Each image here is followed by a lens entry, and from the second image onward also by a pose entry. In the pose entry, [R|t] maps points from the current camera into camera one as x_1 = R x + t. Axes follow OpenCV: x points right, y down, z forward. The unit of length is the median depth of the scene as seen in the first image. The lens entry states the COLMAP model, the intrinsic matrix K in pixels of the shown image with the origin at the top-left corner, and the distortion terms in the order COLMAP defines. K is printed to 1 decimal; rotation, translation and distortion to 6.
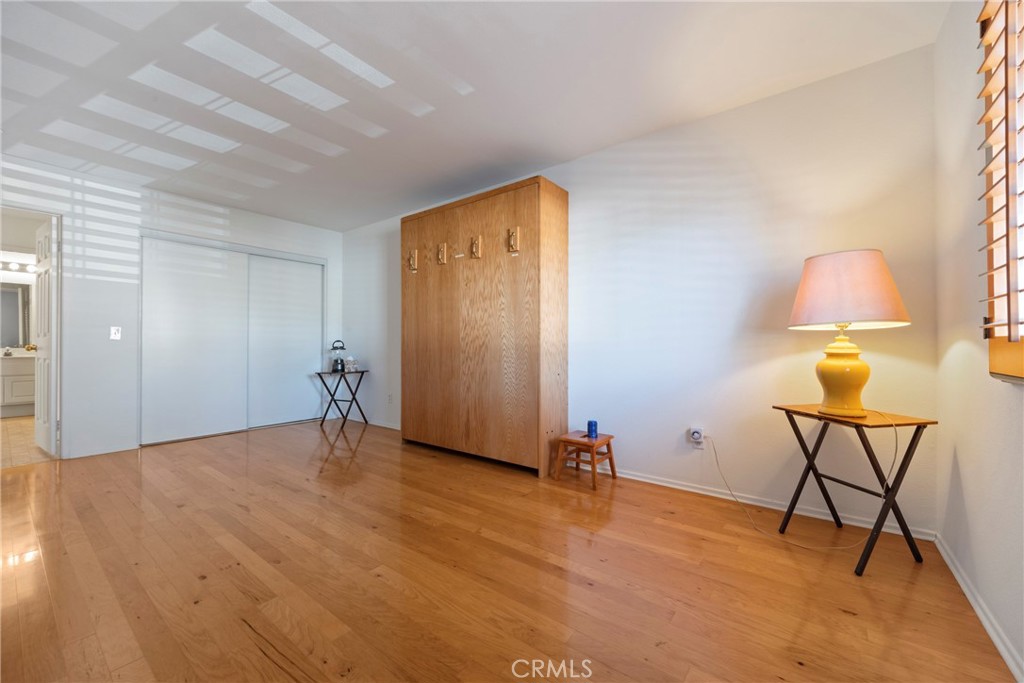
lens RADIAL K [[396.7, 0, 510.0], [0, 396.7, 346.5], [0, 0, 1]] dist [-0.005856, 0.000244]
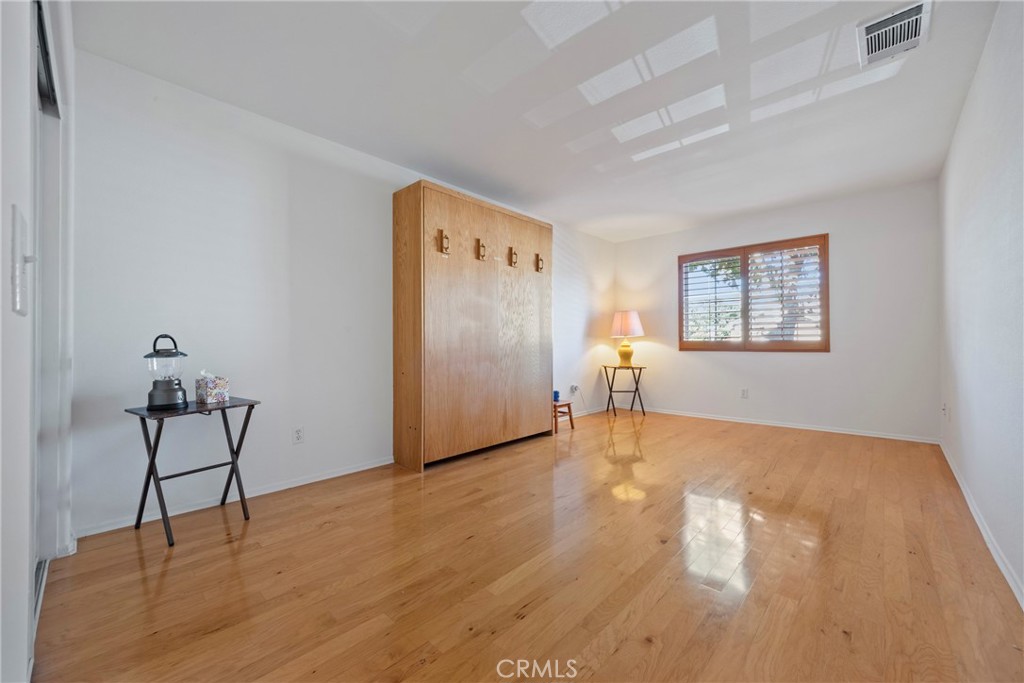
lens RADIAL K [[396.7, 0, 506.4], [0, 396.7, 341.3], [0, 0, 1]] dist [-0.005856, 0.000244]
pose [[0.108361, -0.003866, 0.994104, -1.204235], [0.000586, 0.999993, 0.003825, -0.013680], [-0.994111, 0.000168, 0.108362, 0.886478]]
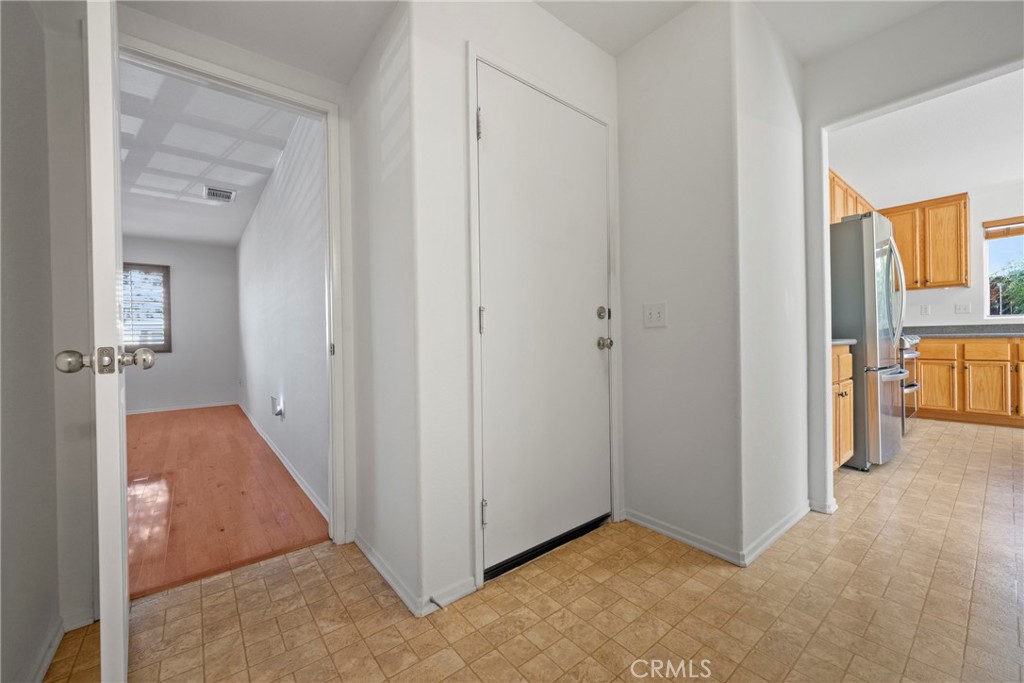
lens RADIAL K [[396.7, 0, 506.1], [0, 396.7, 341.5], [0, 0, 1]] dist [-0.005856, 0.000244]
pose [[-0.970441, 0.017858, 0.240678, -1.703776], [0.018496, 0.999829, 0.000392, 0.006504], [-0.240629, 0.004833, -0.970605, 1.348691]]
